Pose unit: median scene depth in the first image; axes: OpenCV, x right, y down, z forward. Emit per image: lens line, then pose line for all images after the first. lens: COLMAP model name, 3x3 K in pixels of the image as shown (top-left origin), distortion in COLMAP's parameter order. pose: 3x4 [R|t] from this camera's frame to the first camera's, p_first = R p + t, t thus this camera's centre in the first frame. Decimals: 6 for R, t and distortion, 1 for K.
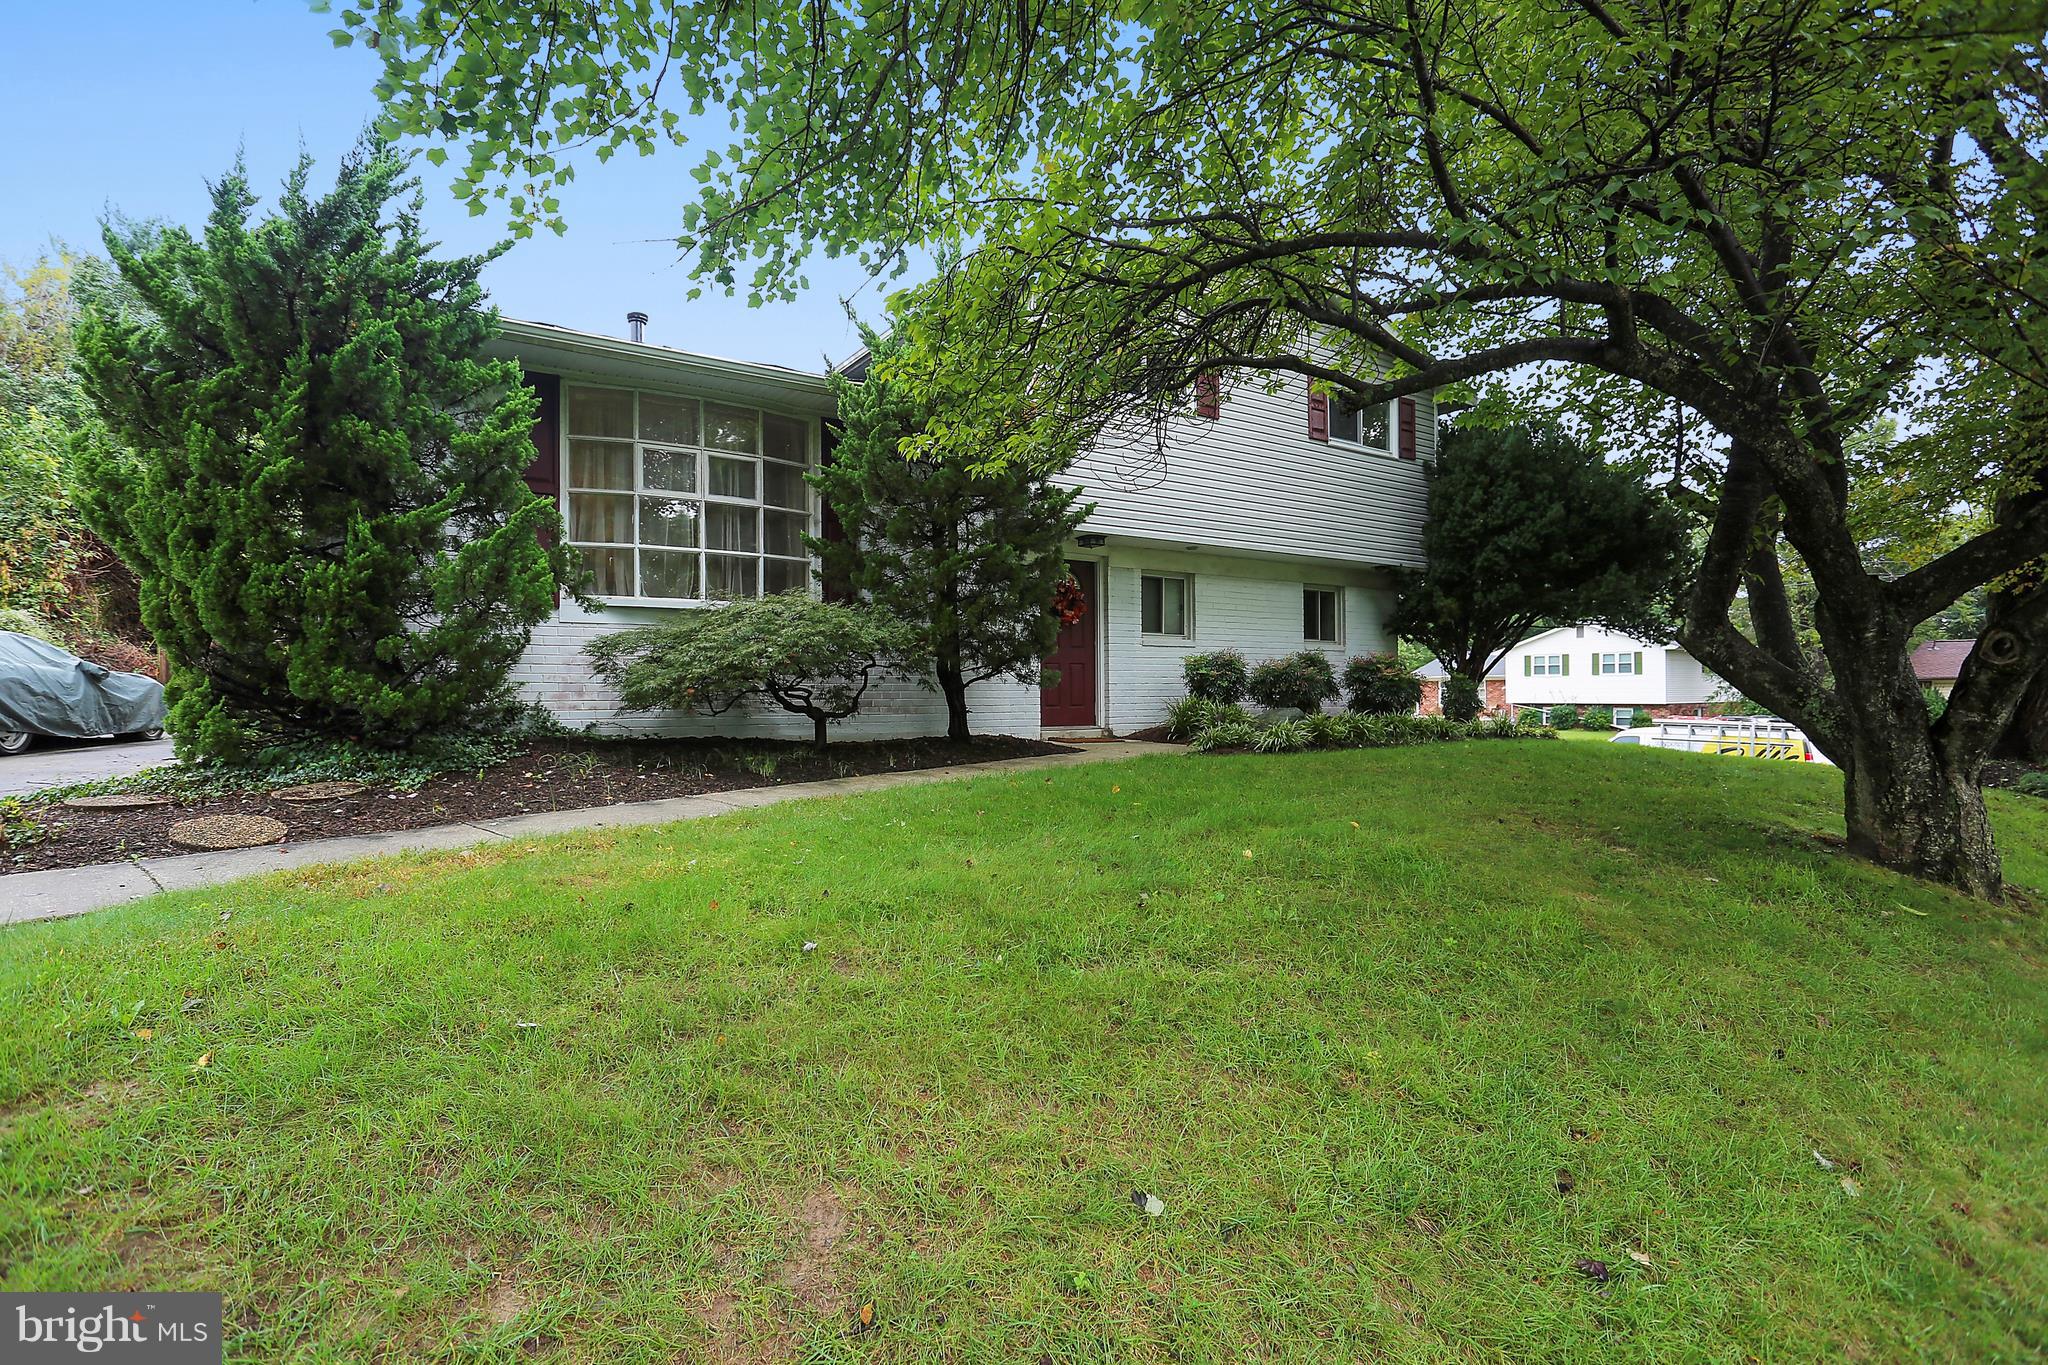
lens RADIAL K [[1000.2, 0, 1018.9], [0, 1000.2, 705.9], [0, 0, 1]] dist [-0.009743, 0.000776]
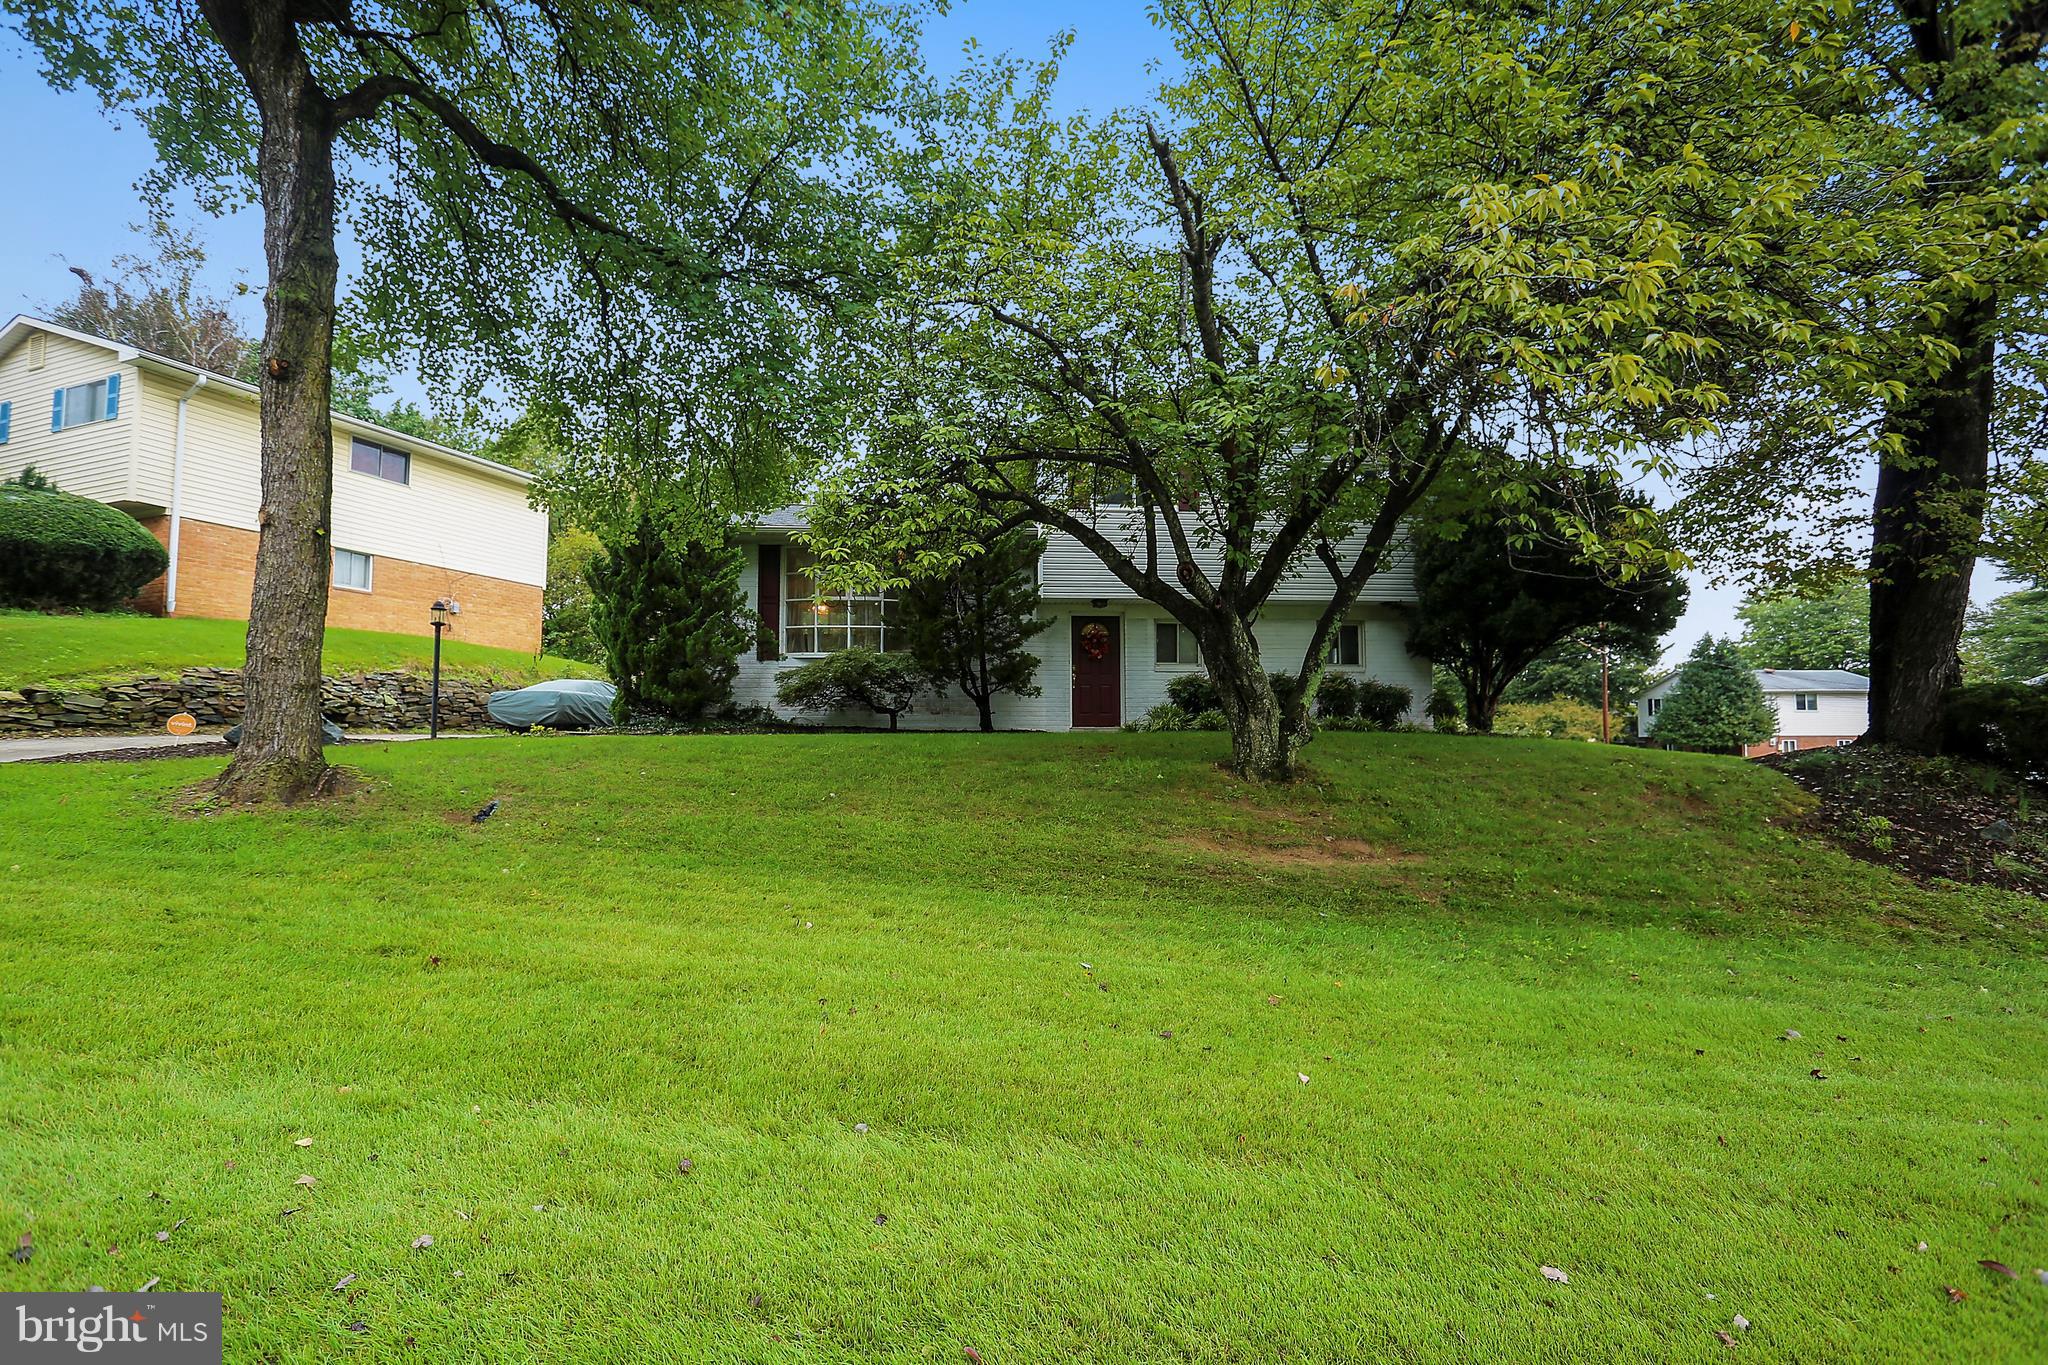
lens RADIAL K [[1000.2, 0, 1018.9], [0, 1000.2, 705.9], [0, 0, 1]] dist [-0.009743, 0.000776]
pose [[0.870299, -0.020079, -0.492114, 0.933296], [-0.007638, 0.998498, -0.054249, 0.098544], [0.492465, 0.050972, 0.868839, -0.501644]]
